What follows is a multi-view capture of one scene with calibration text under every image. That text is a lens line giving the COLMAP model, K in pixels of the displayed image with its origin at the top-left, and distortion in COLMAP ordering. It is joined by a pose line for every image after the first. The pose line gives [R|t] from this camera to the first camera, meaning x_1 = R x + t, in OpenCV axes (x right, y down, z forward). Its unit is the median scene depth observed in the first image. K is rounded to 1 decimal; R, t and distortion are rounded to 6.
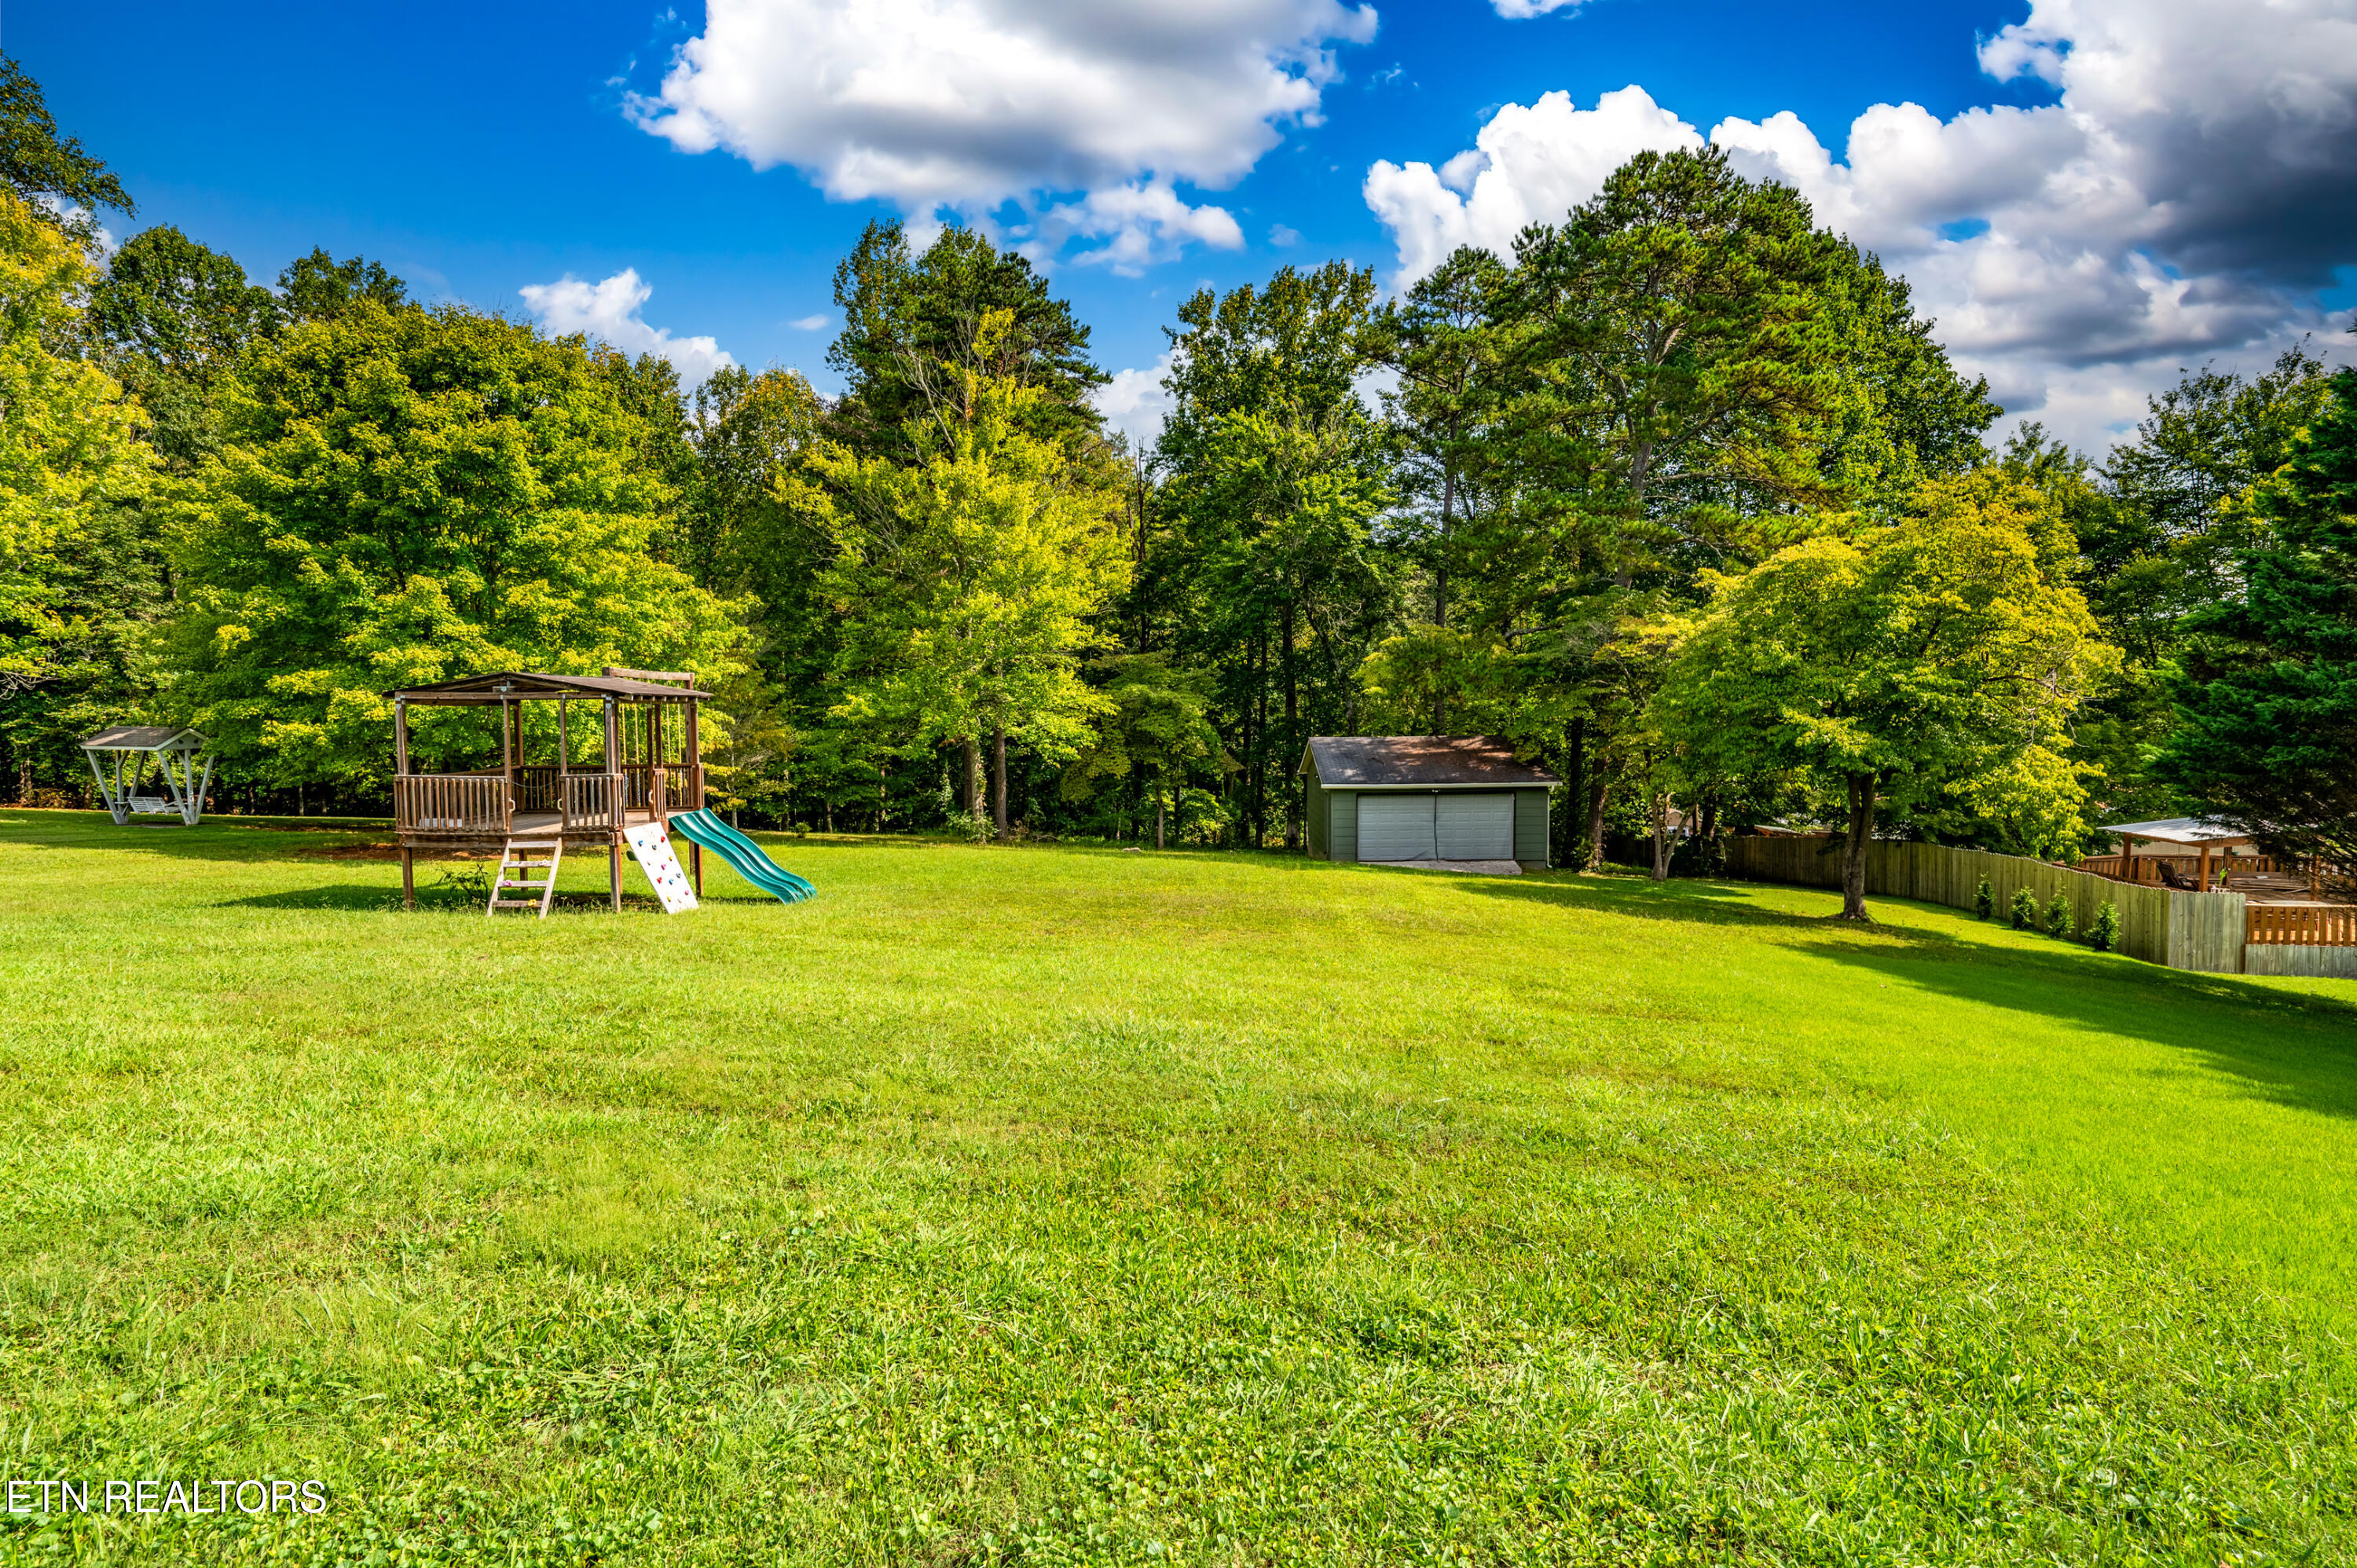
lens RADIAL K [[1118.6, 0, 1173.8], [0, 1118.6, 776.7], [0, 0, 1]] dist [-0.001978, 0.000154]
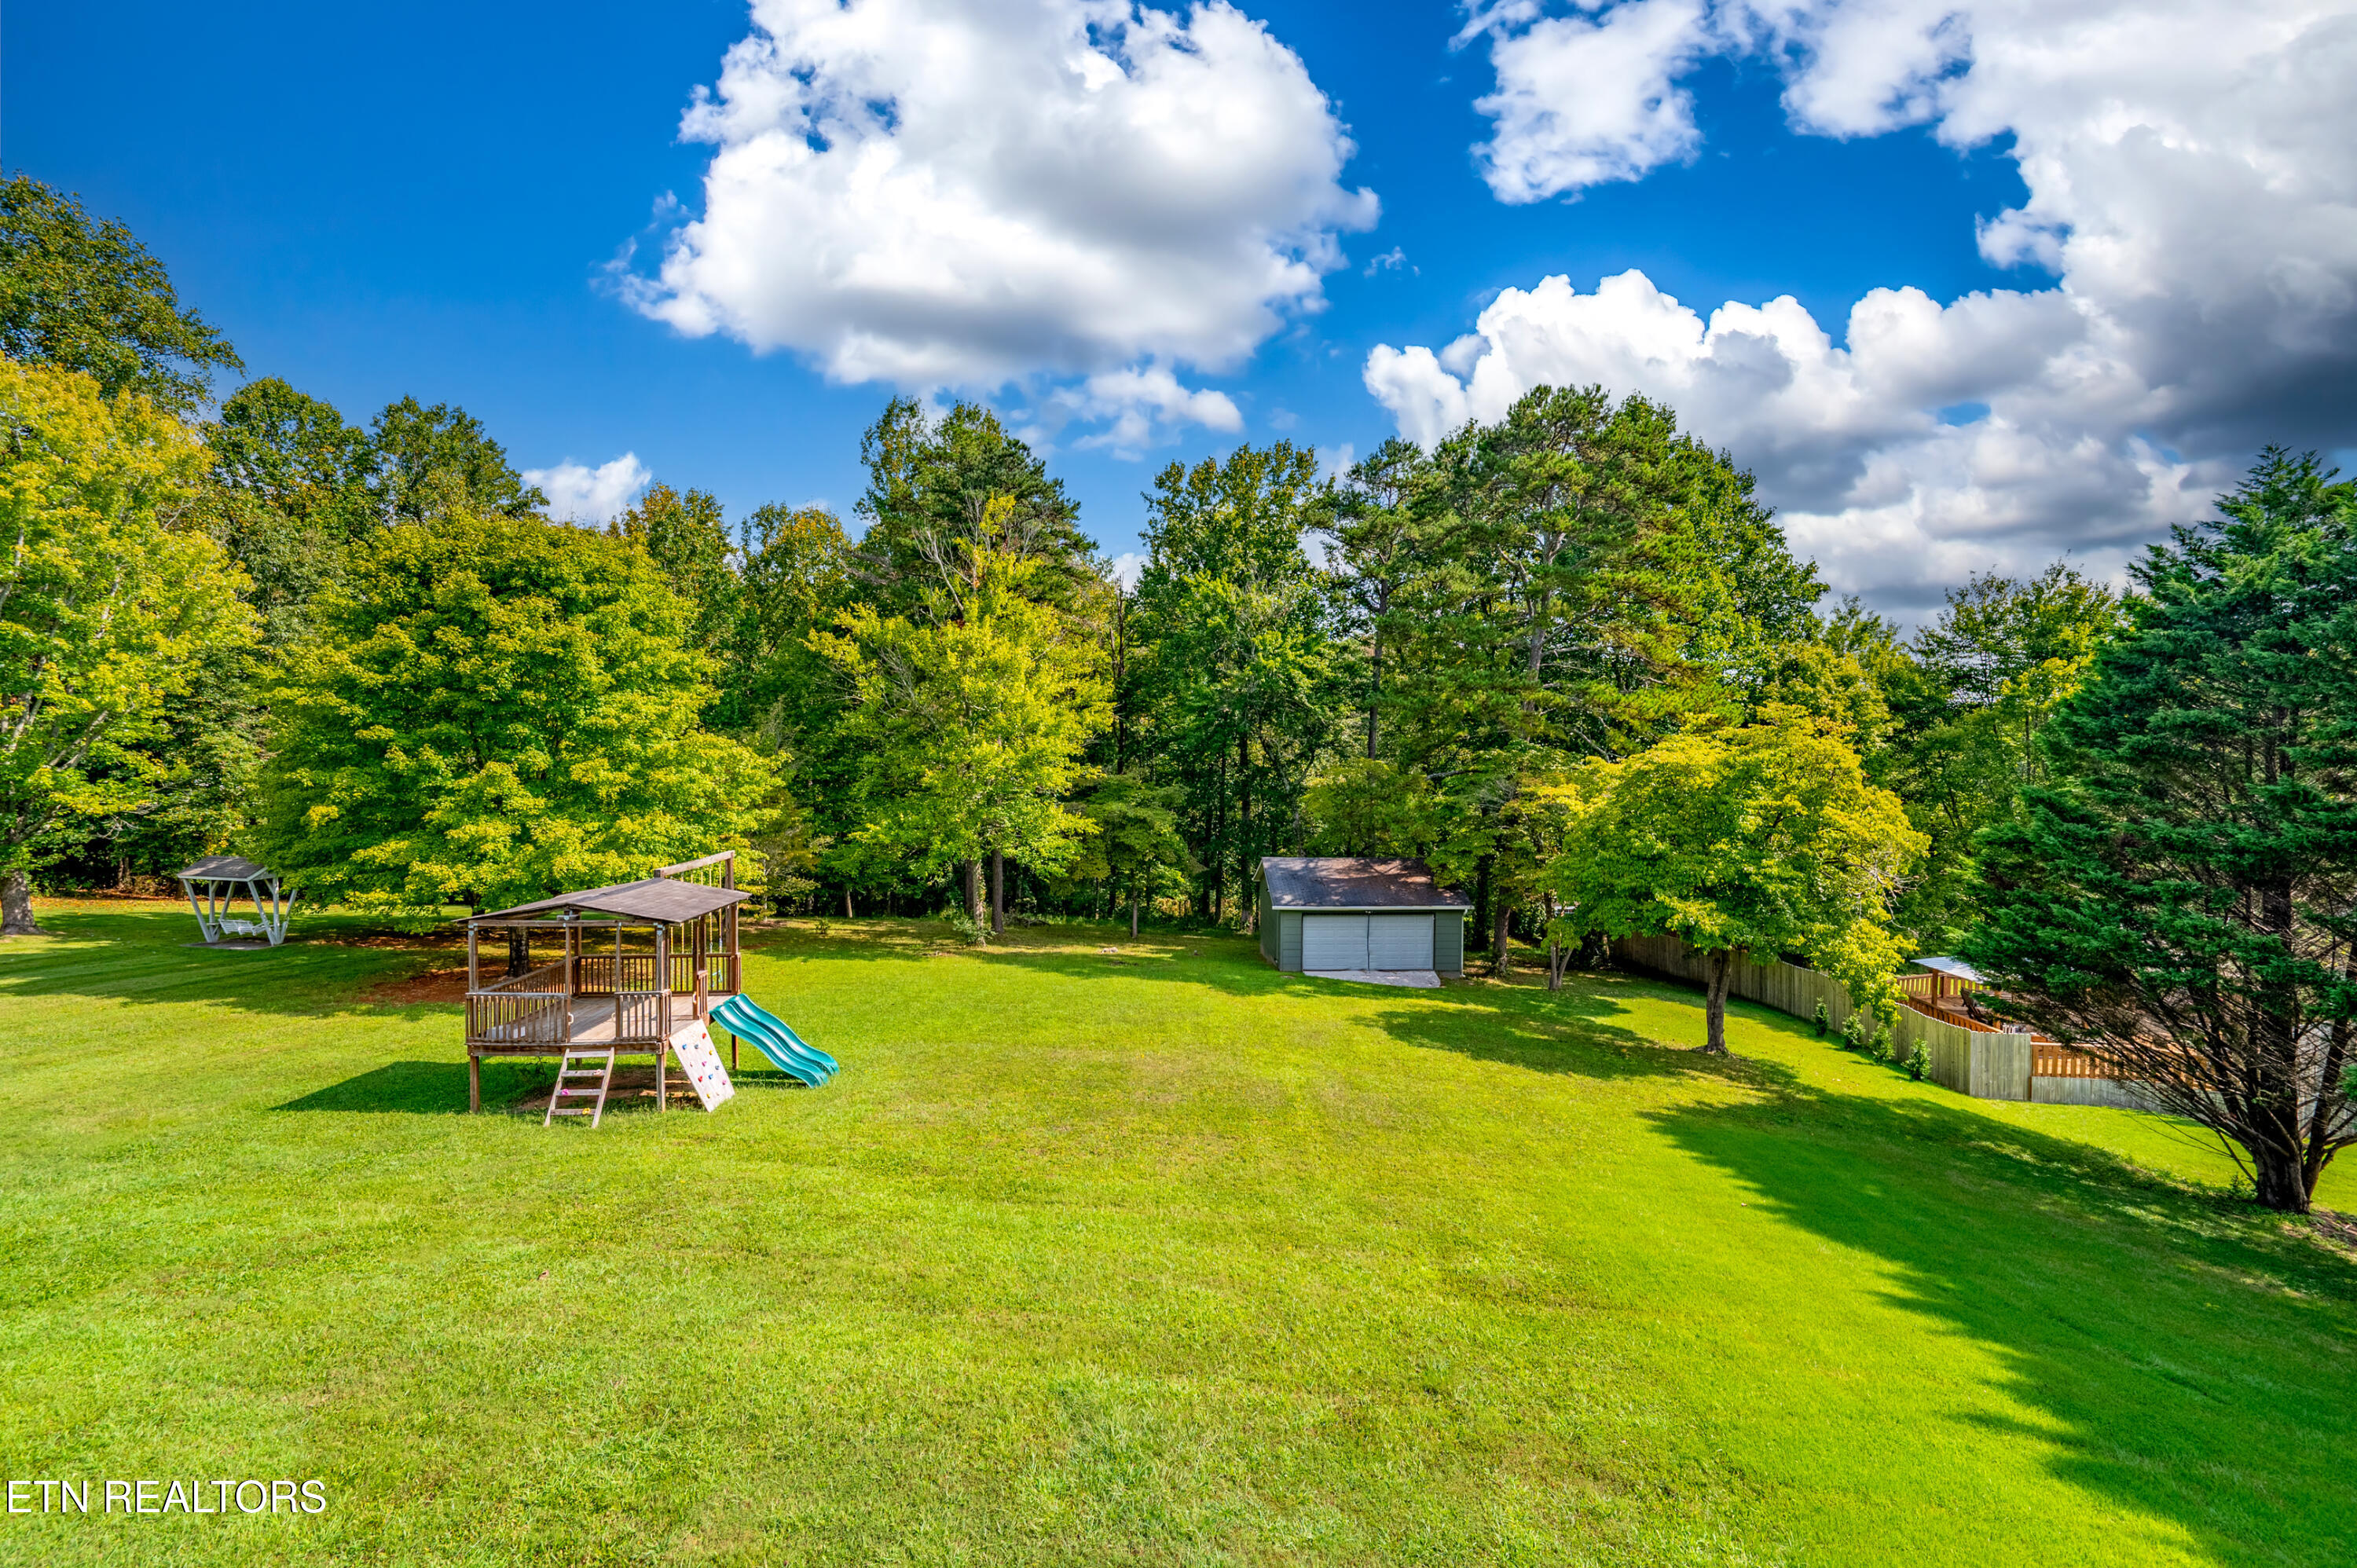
lens RADIAL K [[951.5, 0, 1182.8], [0, 951.5, 783.4], [0, 0, 1]] dist [-0.000251, -0.000499]
pose [[0.999119, 0.011711, 0.040312, -0.003864], [-0.010378, 0.999397, -0.033136, -0.087098], [-0.040675, 0.032688, 0.998638, -0.002596]]
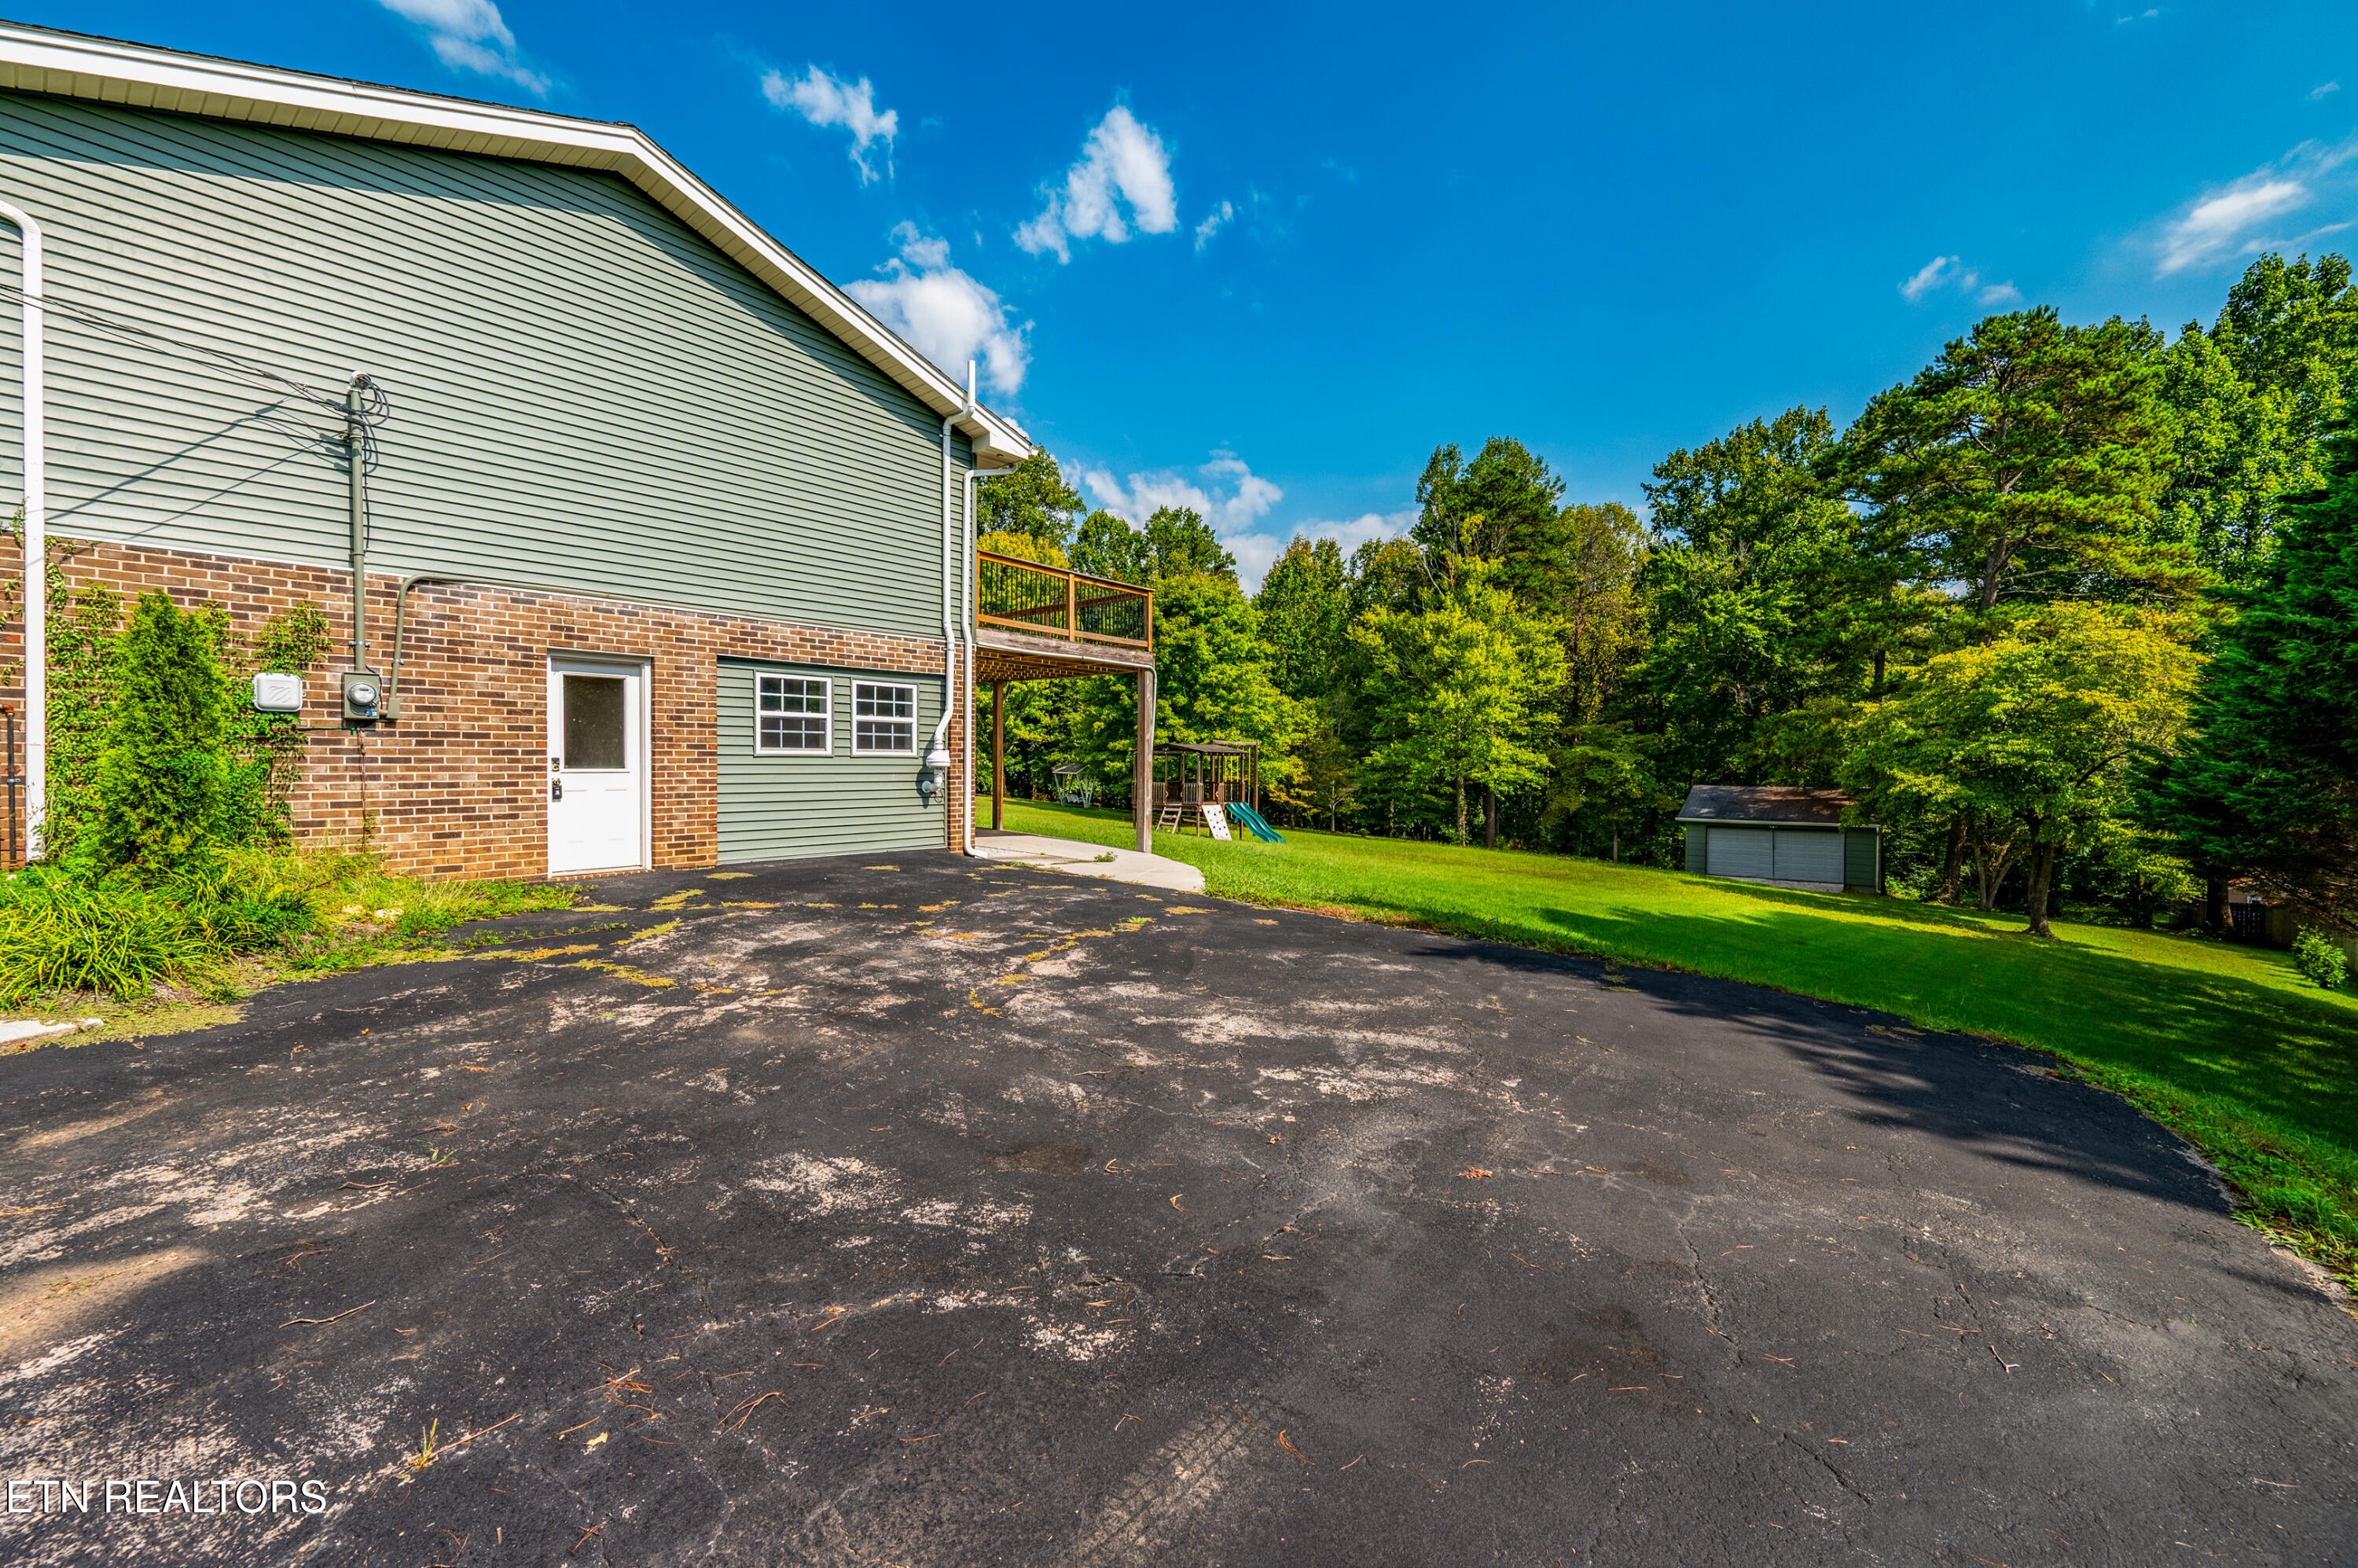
lens RADIAL K [[933.1, 0, 1176.3], [0, 933.1, 768.8], [0, 0, 1]] dist [0.000392, 0.000355]
pose [[0.796287, 0.018865, -0.604625, 0.340283], [-0.050558, 0.998092, -0.035443, 0.019271], [0.602802, 0.058791, 0.795722, -0.331164]]
